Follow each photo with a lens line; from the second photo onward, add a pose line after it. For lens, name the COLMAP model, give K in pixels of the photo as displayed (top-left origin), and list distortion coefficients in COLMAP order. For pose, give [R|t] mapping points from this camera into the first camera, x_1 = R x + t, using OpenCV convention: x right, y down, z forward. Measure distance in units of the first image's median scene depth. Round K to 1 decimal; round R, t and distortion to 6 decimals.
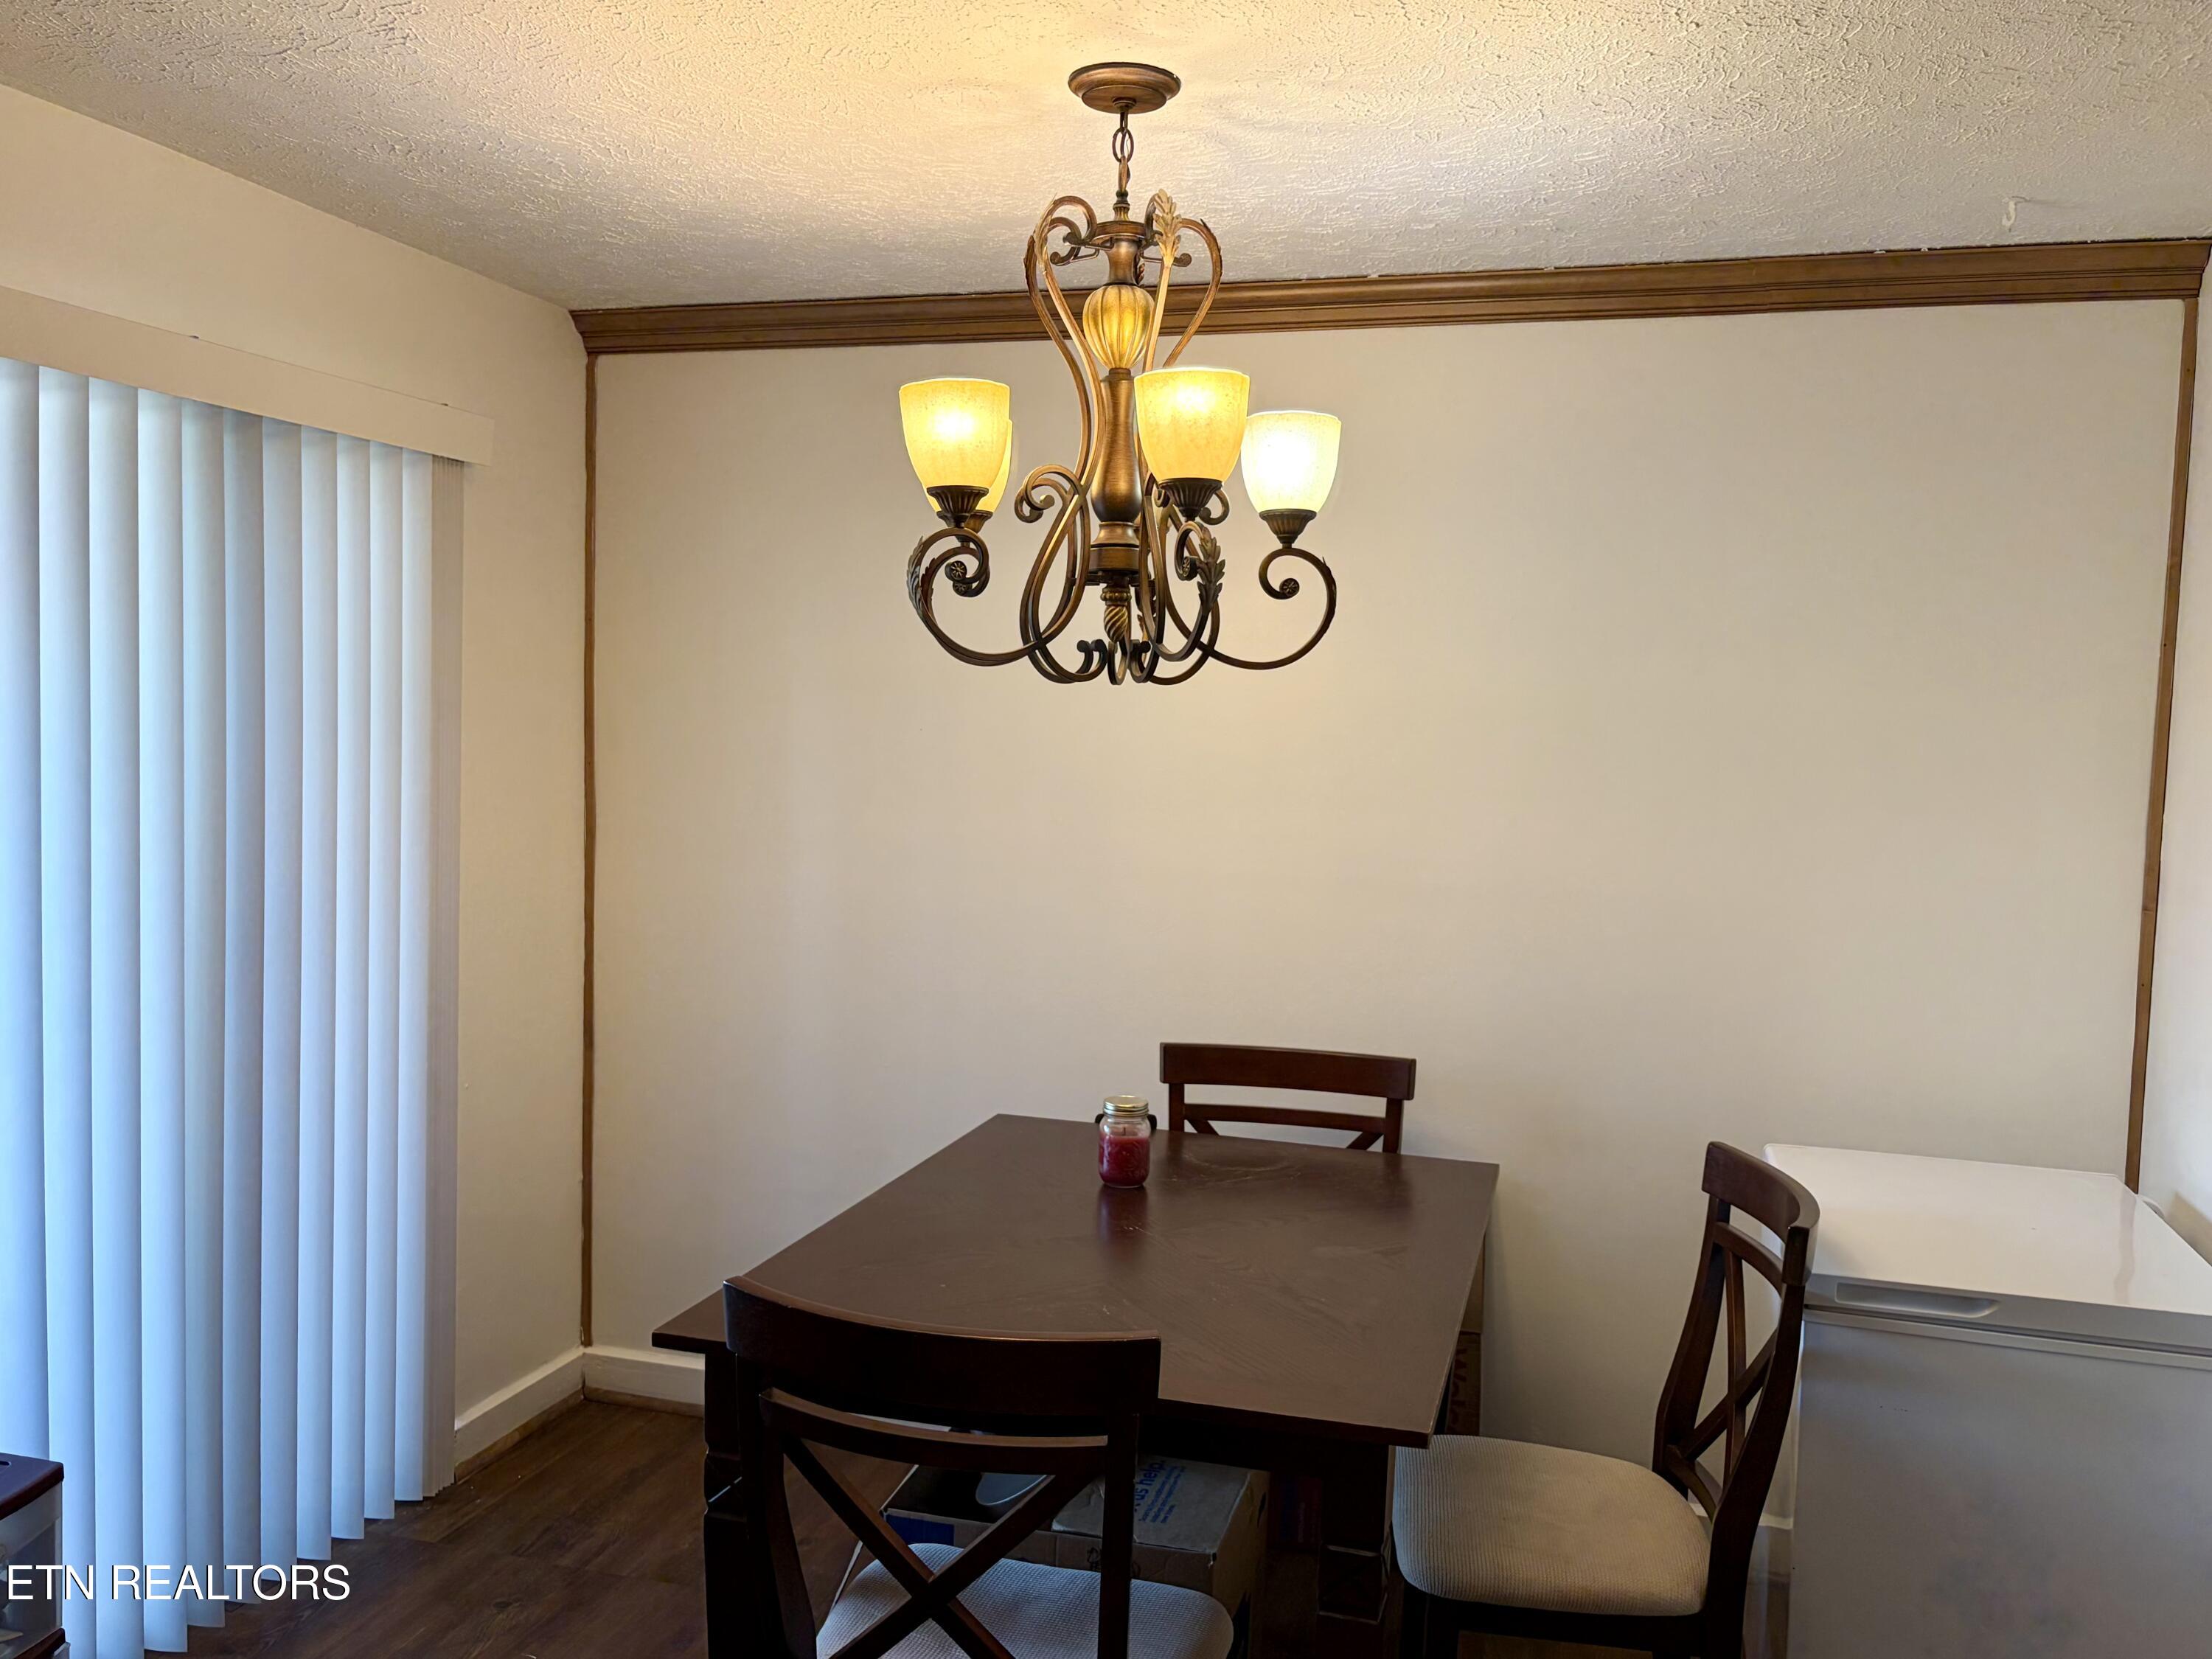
lens RADIAL K [[1771.5, 0, 1106.0], [0, 1771.5, 829.5], [0, 0, 1]] dist [0.061107, -0.170607]
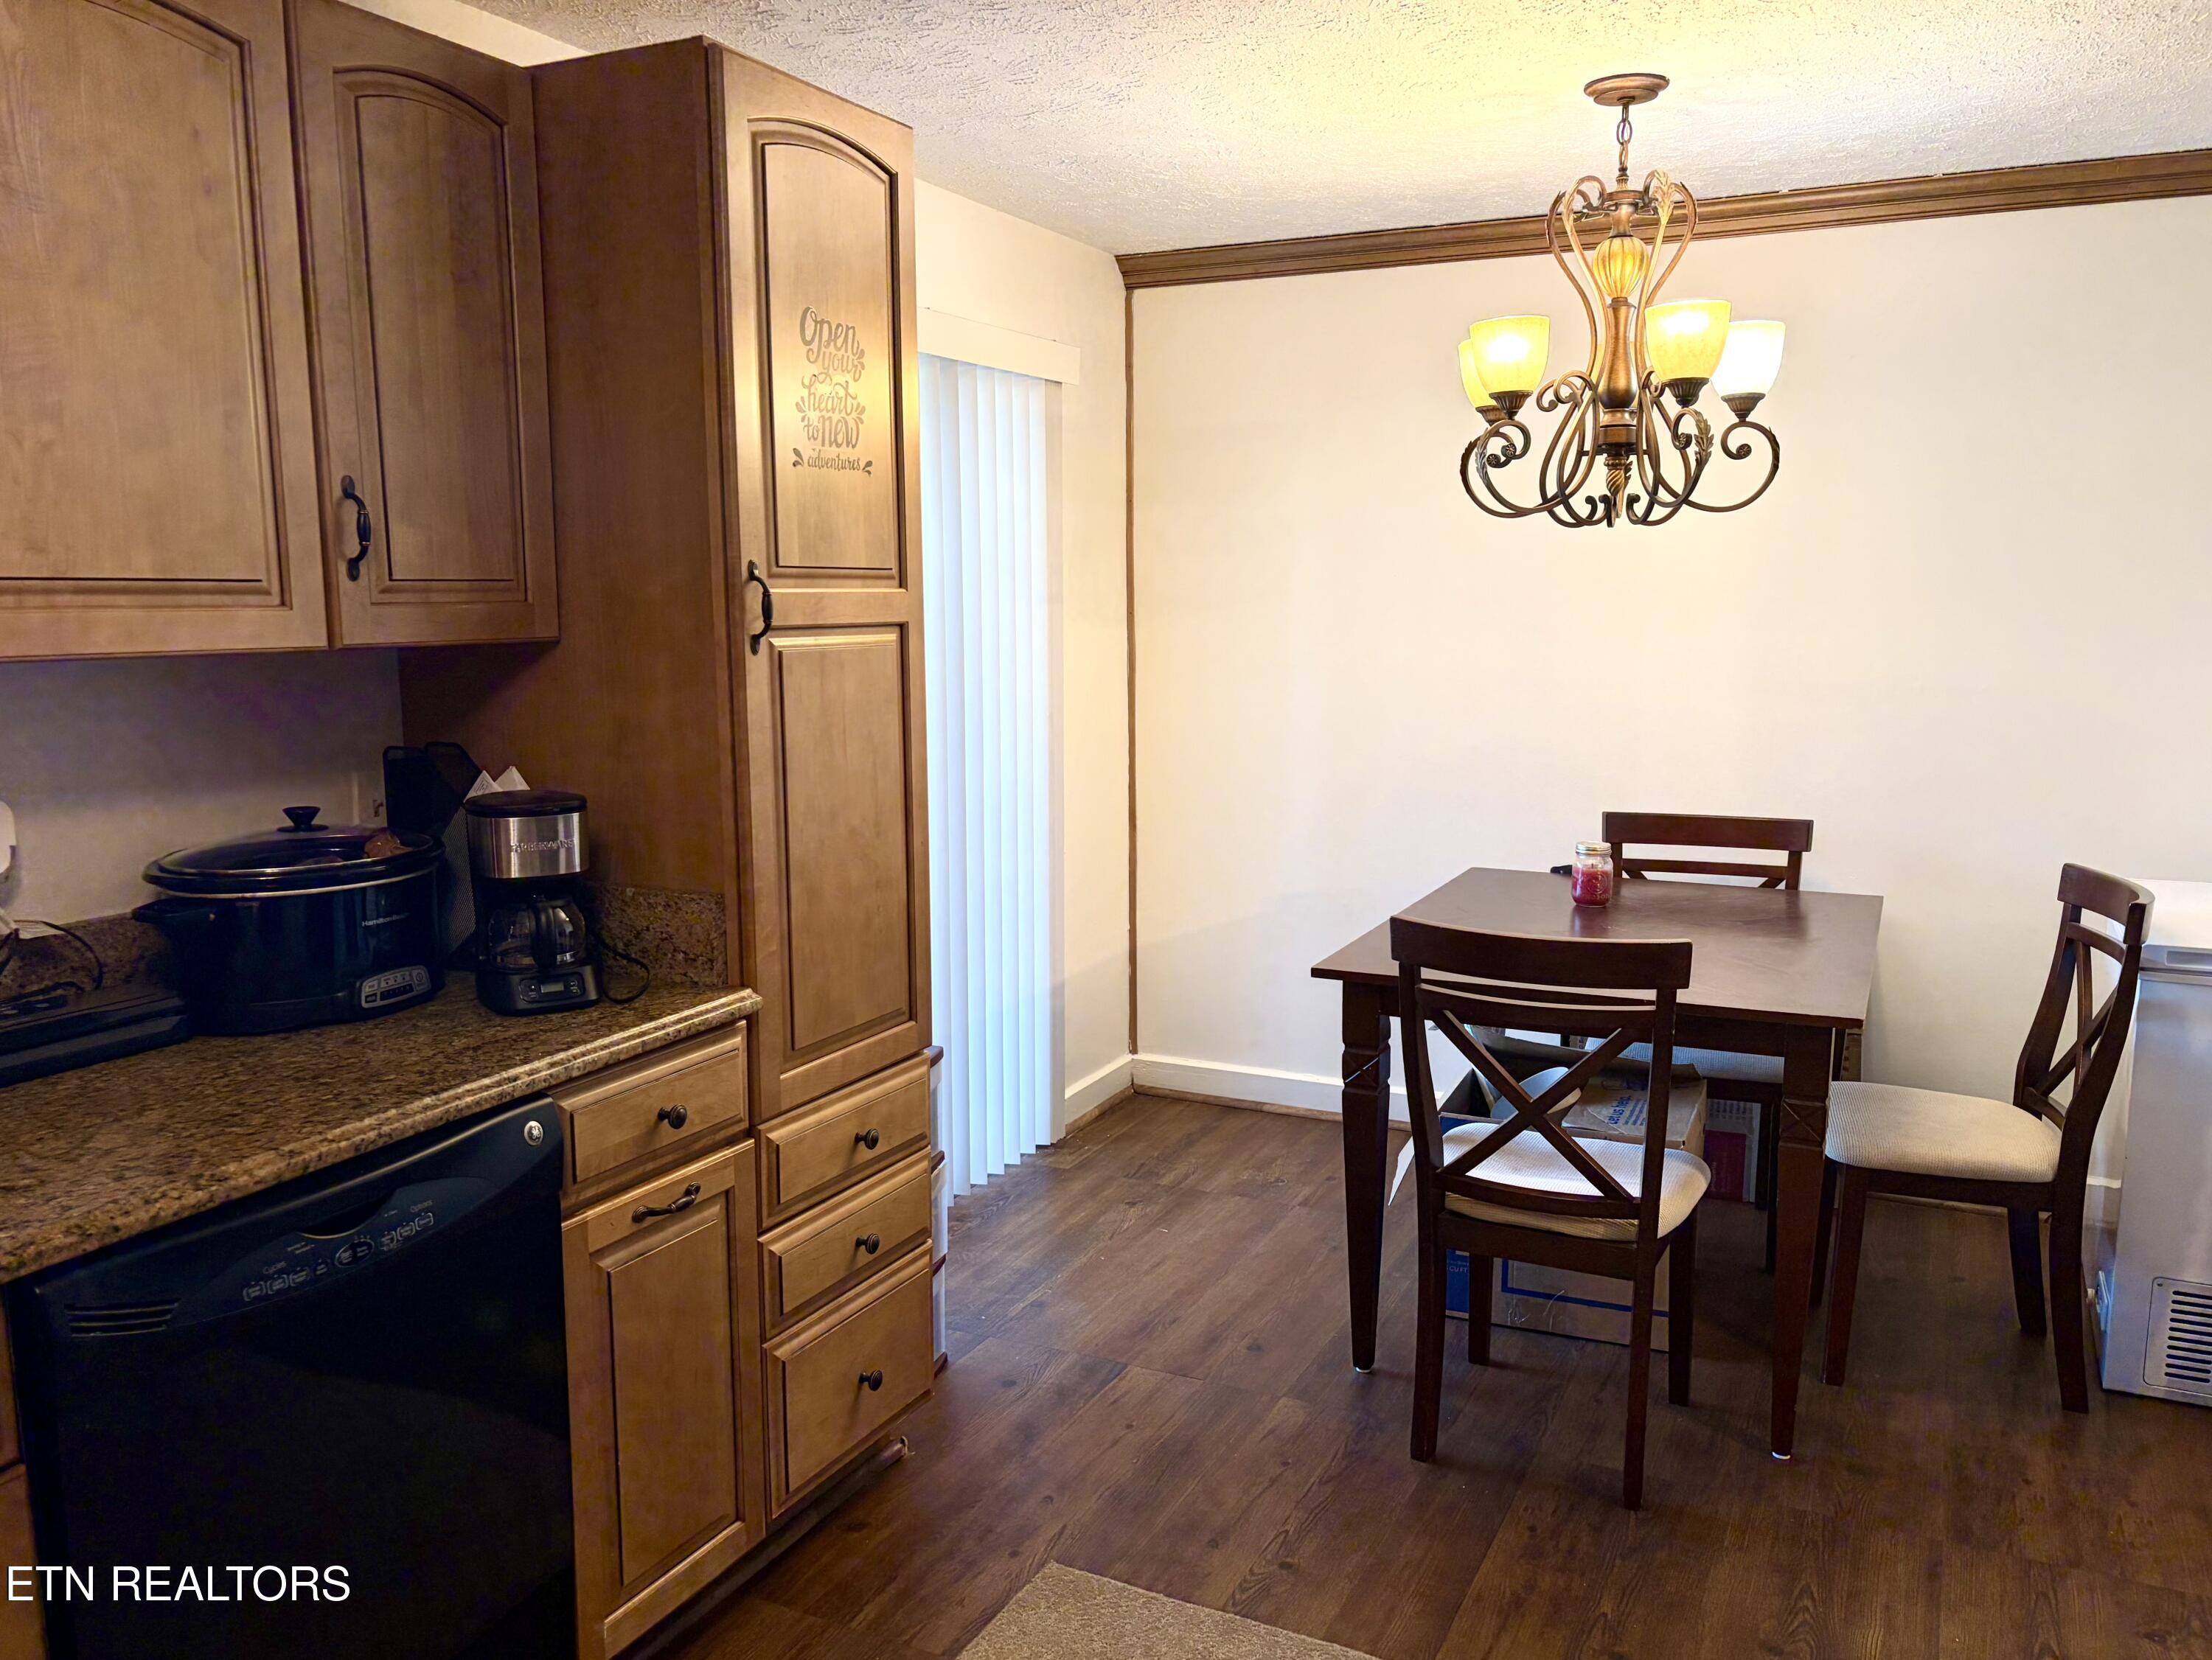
lens RADIAL K [[1706.6, 0, 1106.0], [0, 1706.6, 830.0], [0, 0, 1]] dist [0.007081, 0.003935]
pose [[0.984166, -0.006709, -0.177121, -0.144278], [0.021049, 0.996636, 0.079203, 0.039131], [0.175993, -0.081677, 0.980997, -0.390173]]
